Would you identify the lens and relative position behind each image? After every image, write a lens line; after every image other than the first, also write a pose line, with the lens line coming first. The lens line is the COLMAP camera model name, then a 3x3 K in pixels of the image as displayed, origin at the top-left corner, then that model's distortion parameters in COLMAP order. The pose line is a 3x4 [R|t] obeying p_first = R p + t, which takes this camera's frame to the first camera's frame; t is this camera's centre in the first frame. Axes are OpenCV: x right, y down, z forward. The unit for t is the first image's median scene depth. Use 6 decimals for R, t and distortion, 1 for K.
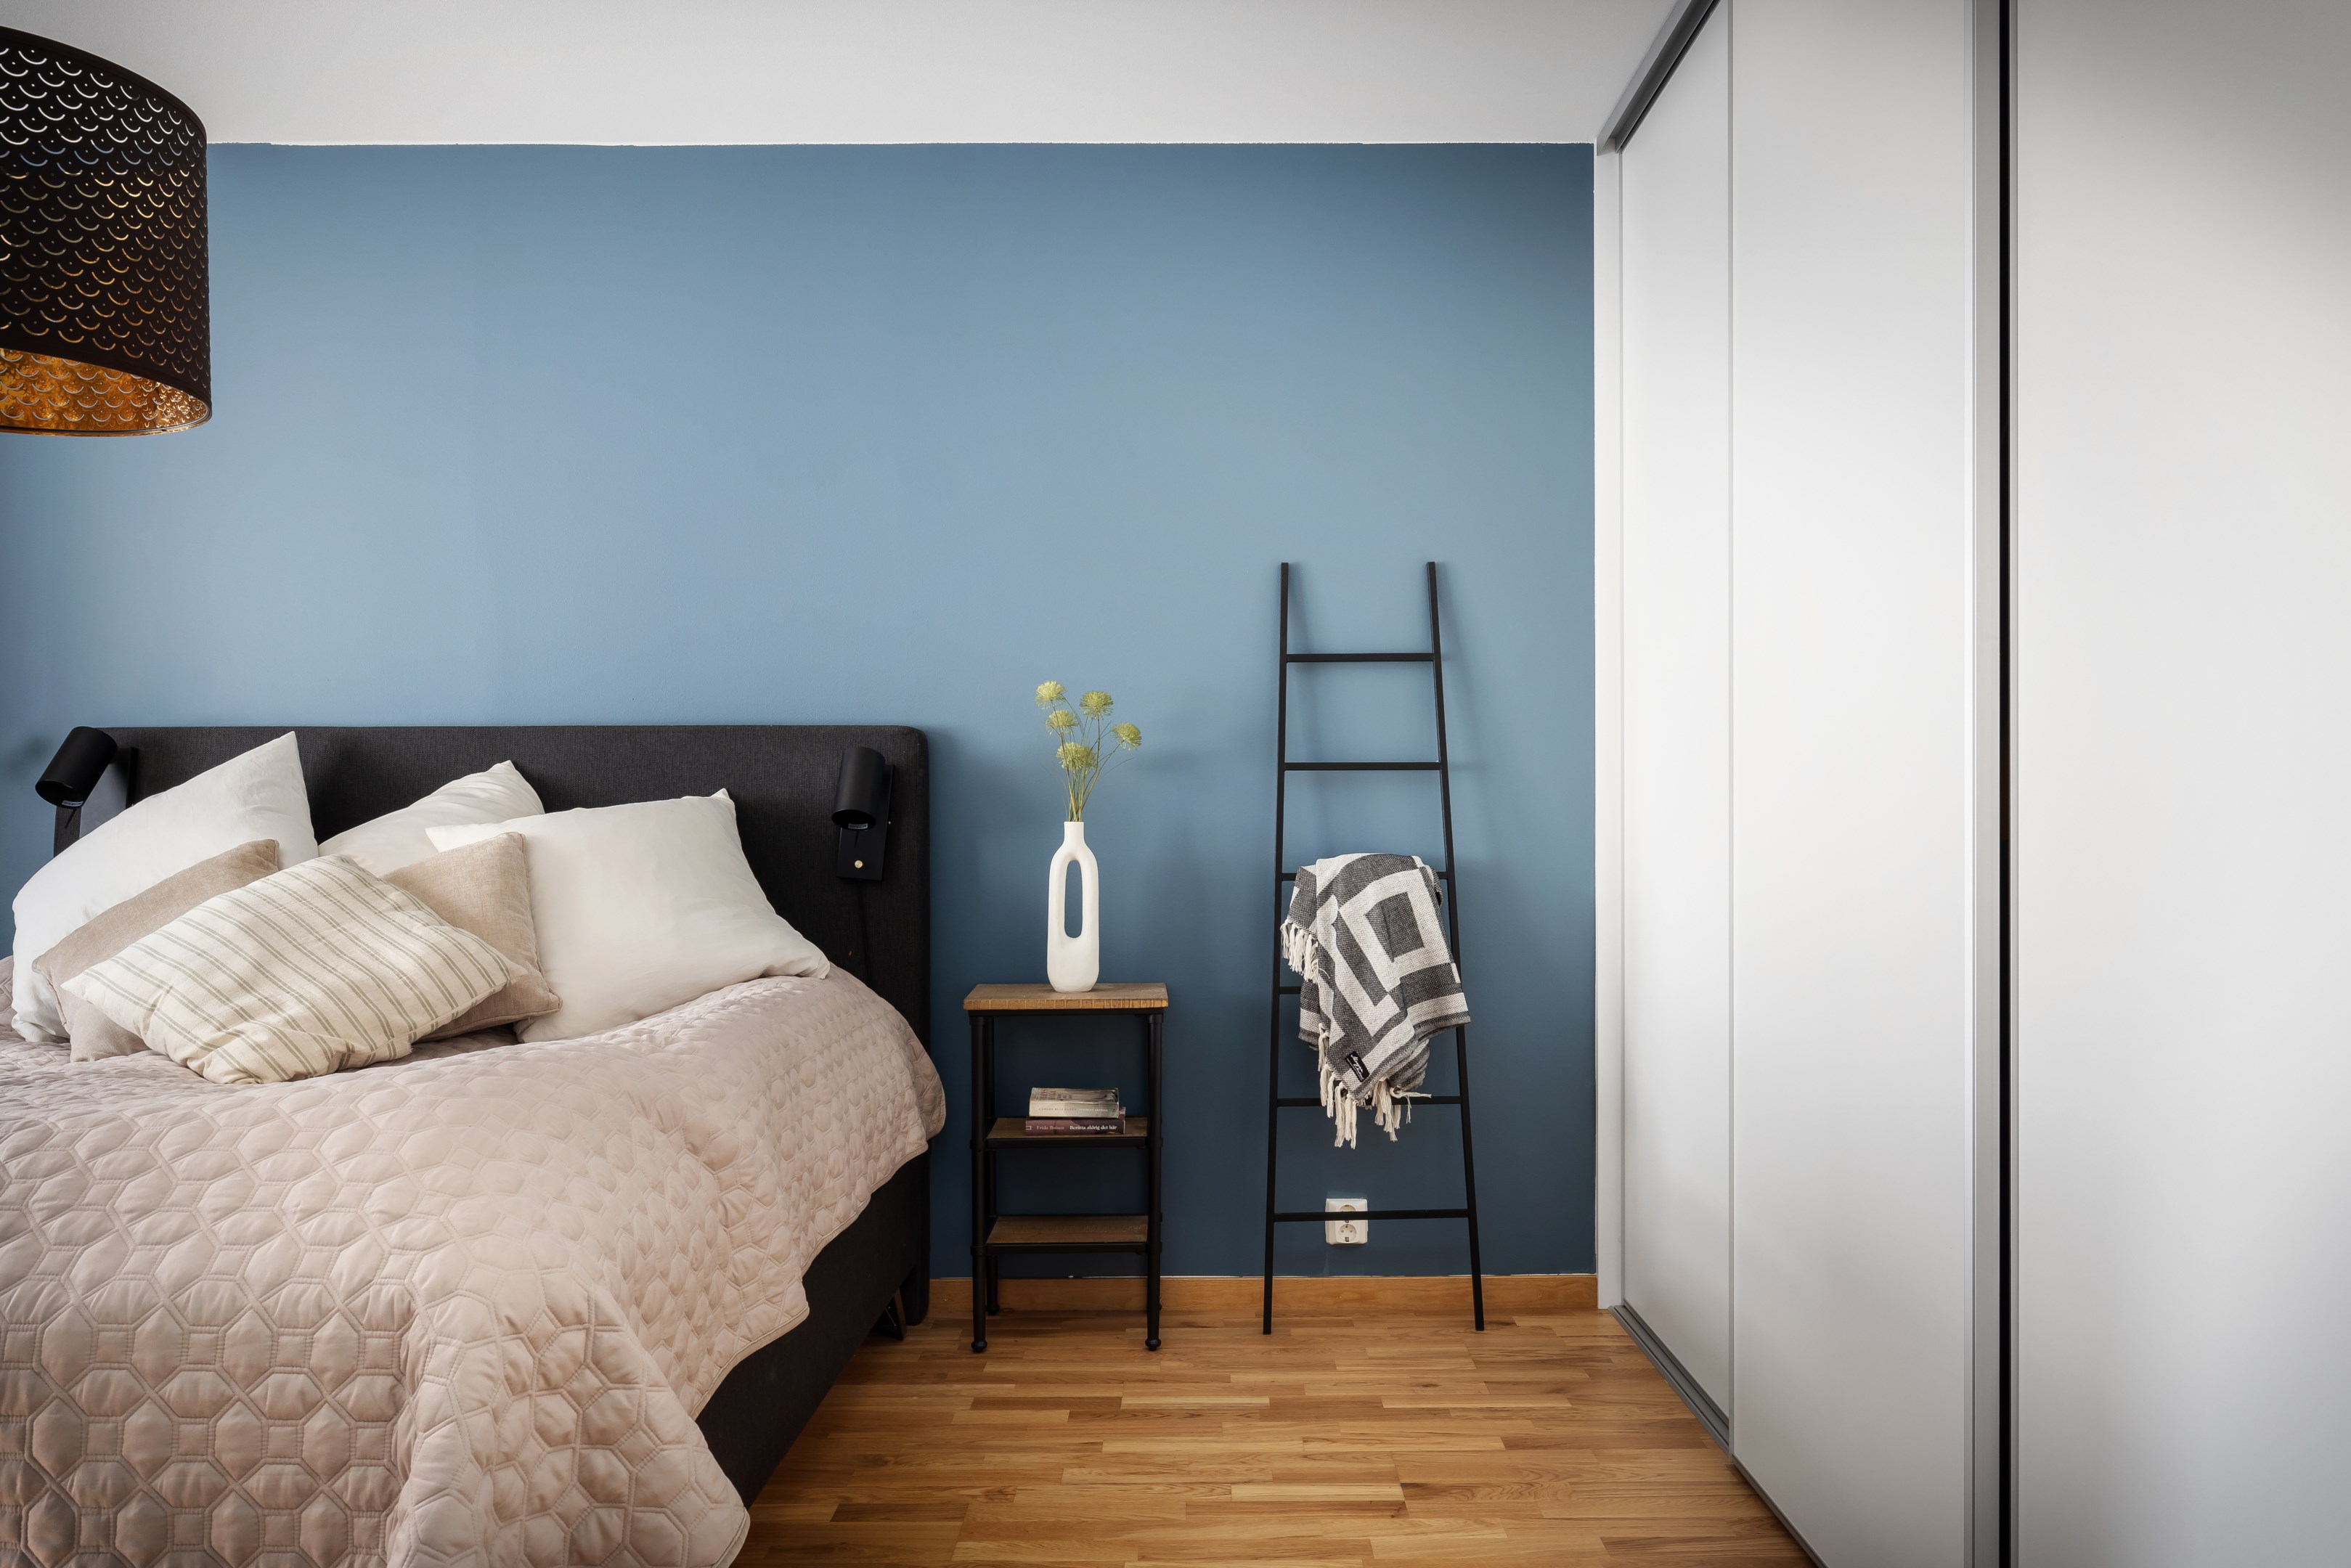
lens RADIAL K [[1684.8, 0, 1185.1], [0, 1684.8, 798.4], [0, 0, 1]] dist [0.000468, 0.005470]
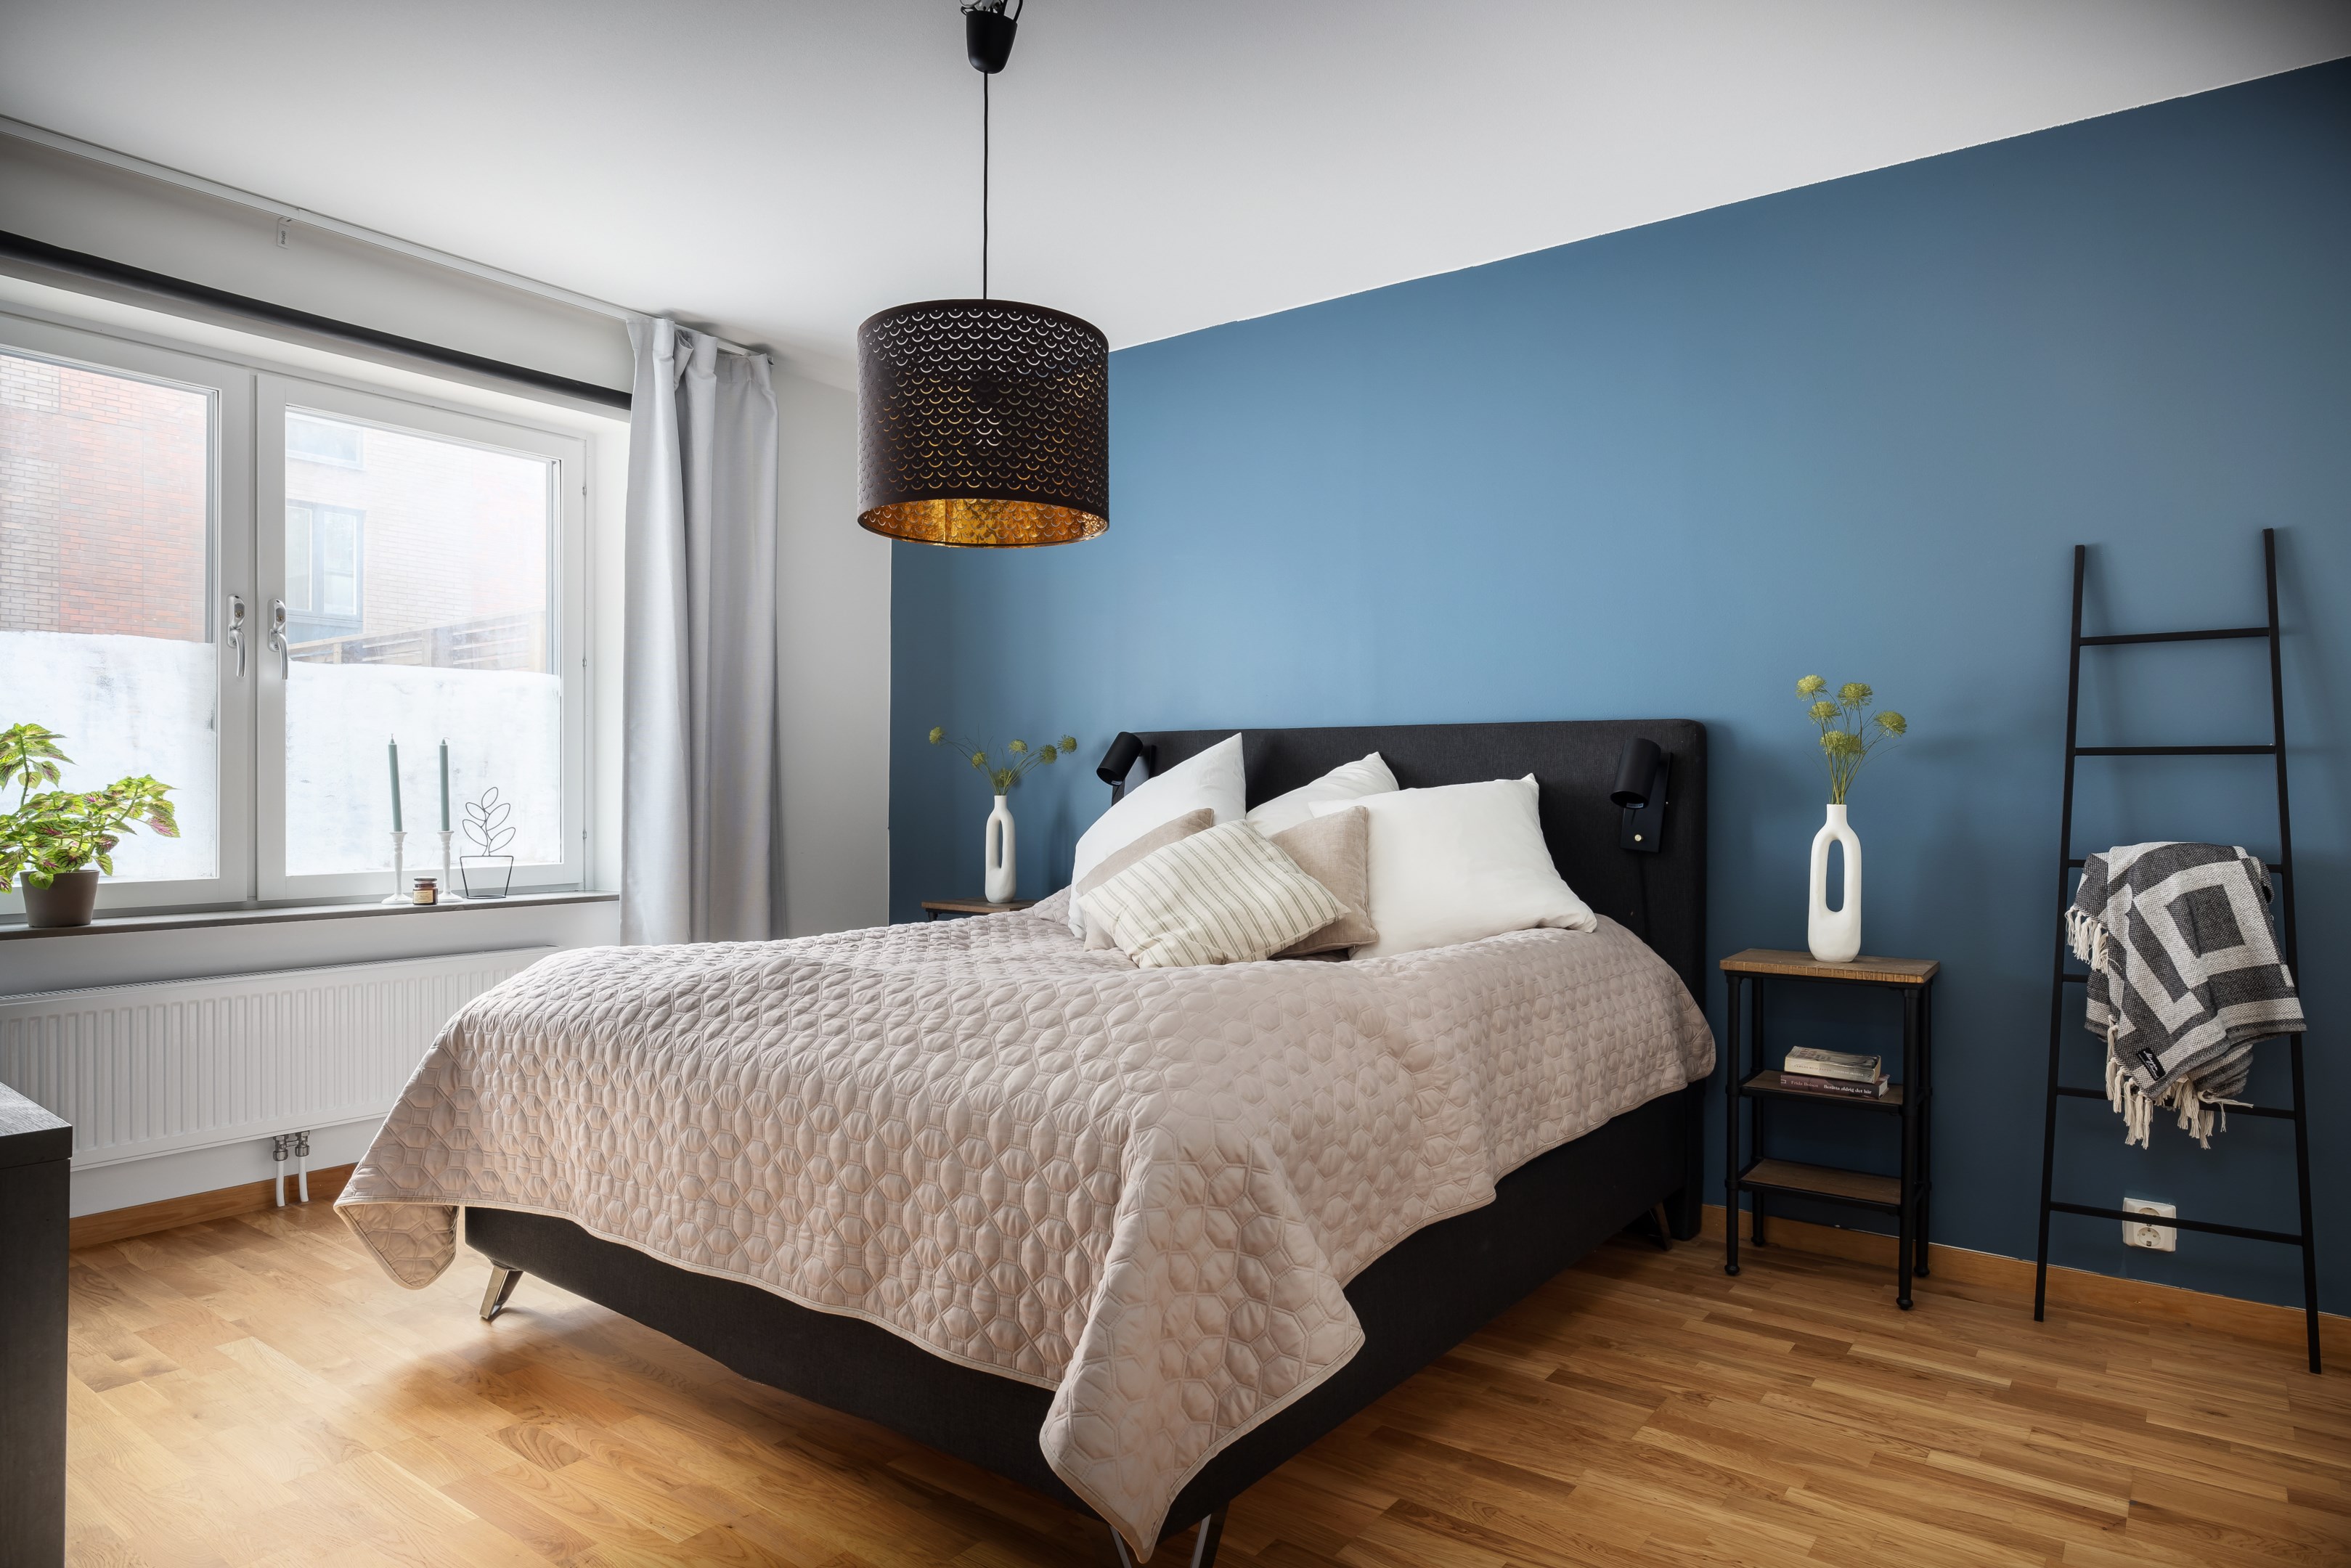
lens RADIAL K [[1403.7, 0, 1179.5], [0, 1403.7, 772.1], [0, 0, 1]] dist [0.005967, -0.001485]
pose [[0.798565, 0.000820, -0.601908, 0.148675], [-0.004451, 0.999980, -0.004542, -0.000864], [0.601892, 0.006306, 0.798553, 0.027753]]
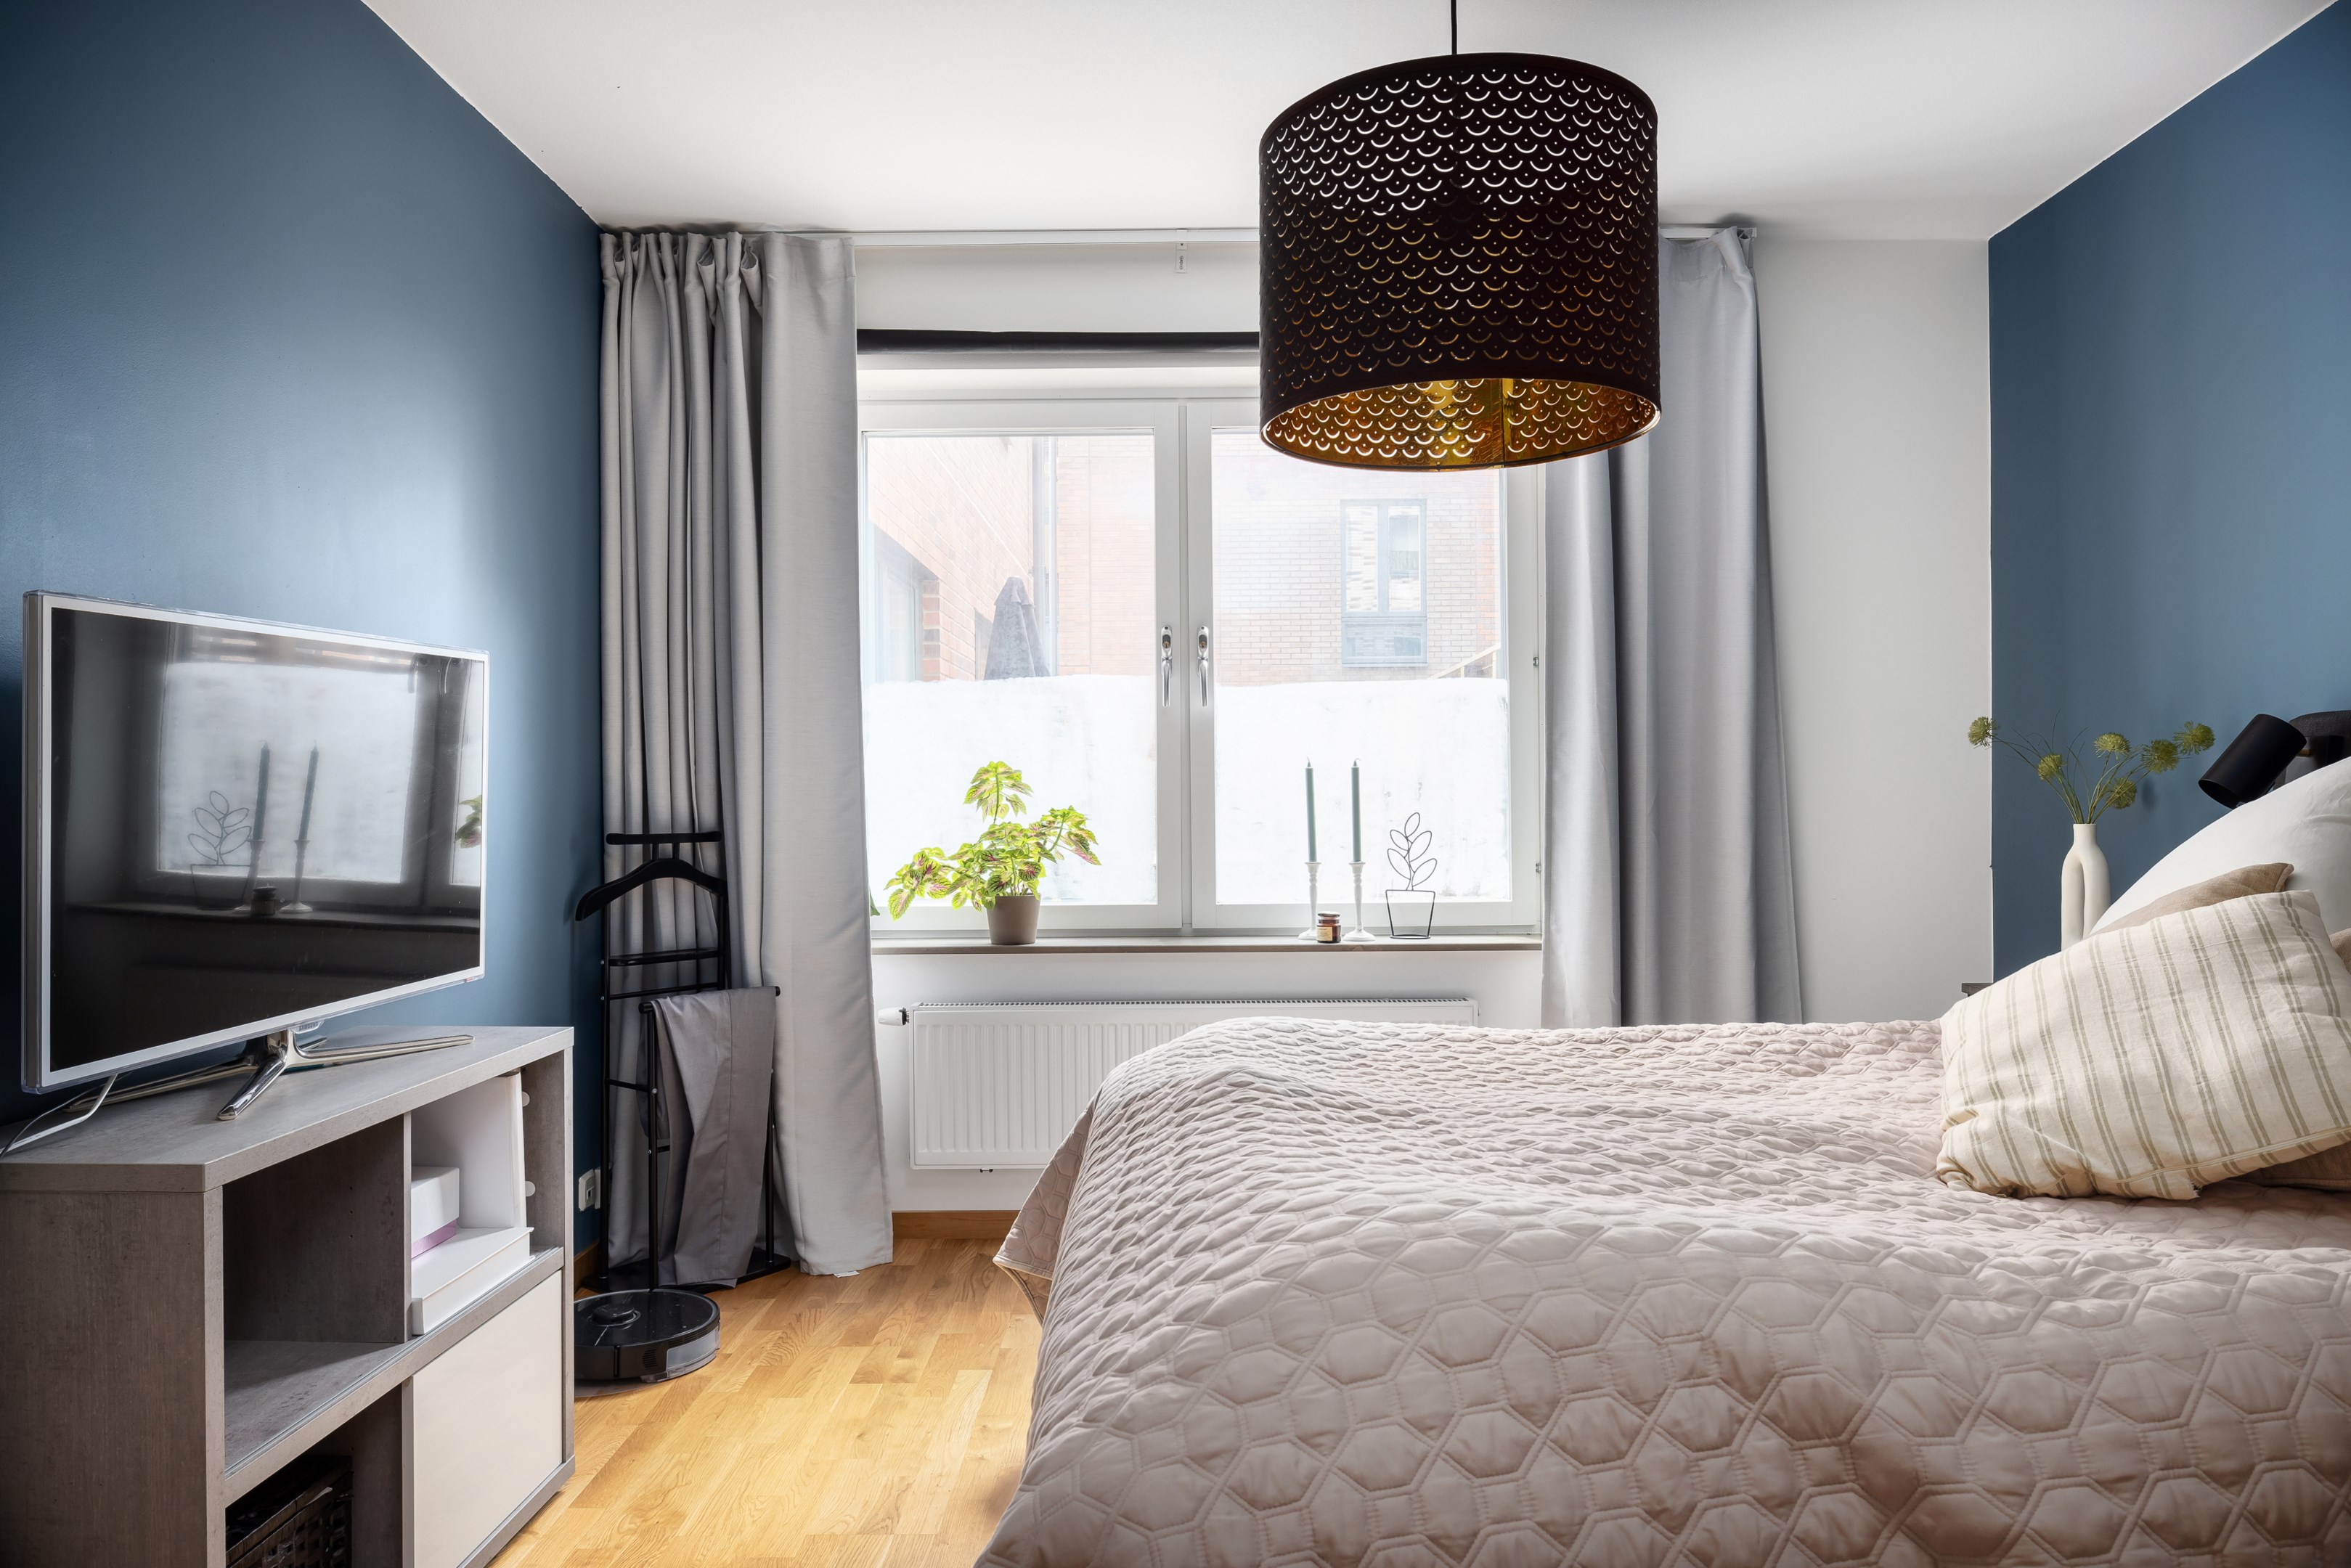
lens RADIAL K [[1560.9, 0, 1168.1], [0, 1560.9, 794.0], [0, 0, 1]] dist [0.003493, 0.000468]
pose [[-0.007338, 0.005423, -0.999958, 0.136429], [0.014082, 0.999887, 0.005319, -0.015234], [0.999874, -0.014042, -0.007413, 0.500098]]
